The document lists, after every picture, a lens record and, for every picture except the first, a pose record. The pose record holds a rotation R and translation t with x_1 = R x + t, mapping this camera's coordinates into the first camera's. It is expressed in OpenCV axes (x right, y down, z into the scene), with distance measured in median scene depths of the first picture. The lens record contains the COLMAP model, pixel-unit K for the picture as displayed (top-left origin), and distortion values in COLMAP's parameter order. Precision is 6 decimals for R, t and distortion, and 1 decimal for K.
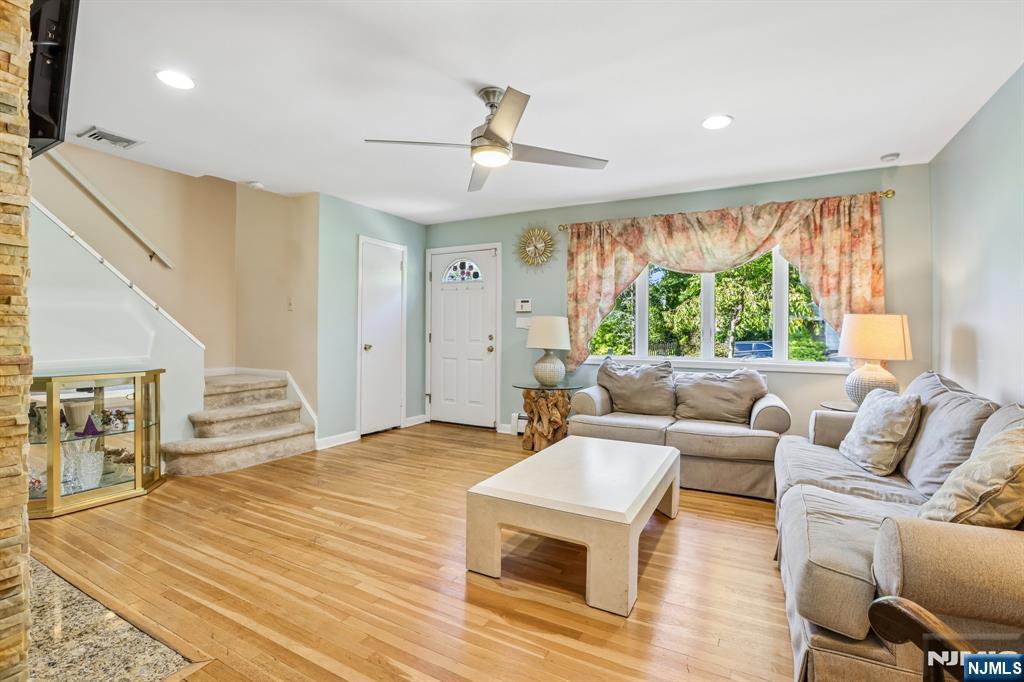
lens RADIAL K [[475.6, 0, 512.4], [0, 475.6, 321.7], [0, 0, 1]] dist [-0.059692, 0.000177]
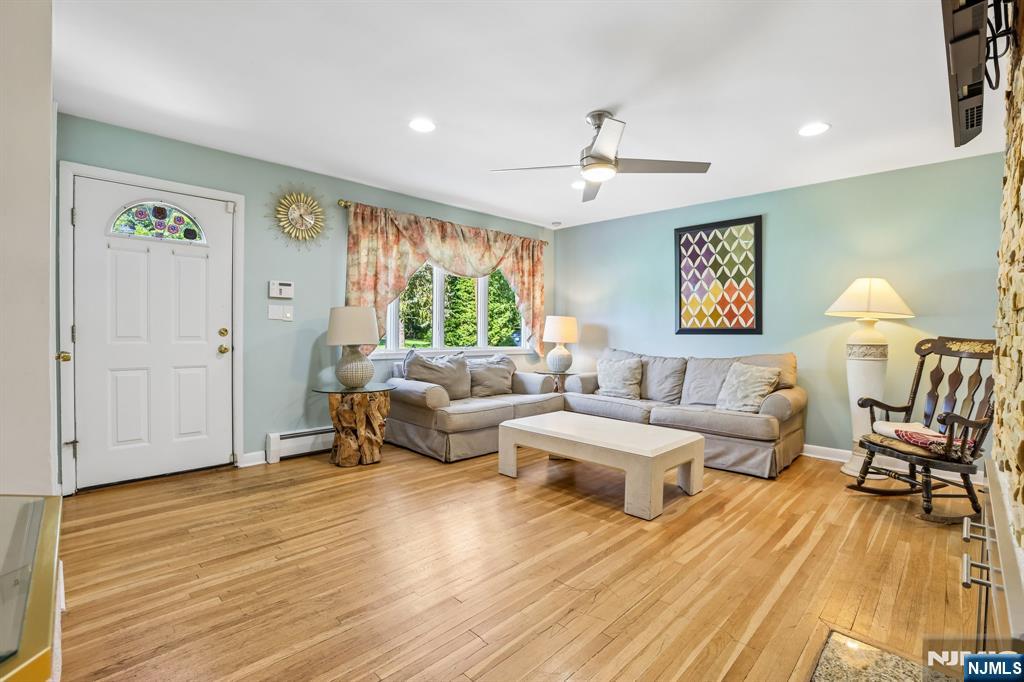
lens RADIAL K [[476.4, 0, 510.6], [0, 476.4, 334.2], [0, 0, 1]] dist [-0.023250, 0.000446]
pose [[0.269626, -0.016241, 0.962828, -0.719252], [-0.029799, 0.999238, 0.025200, 0.008450], [-0.962504, -0.035486, 0.268936, 0.531399]]
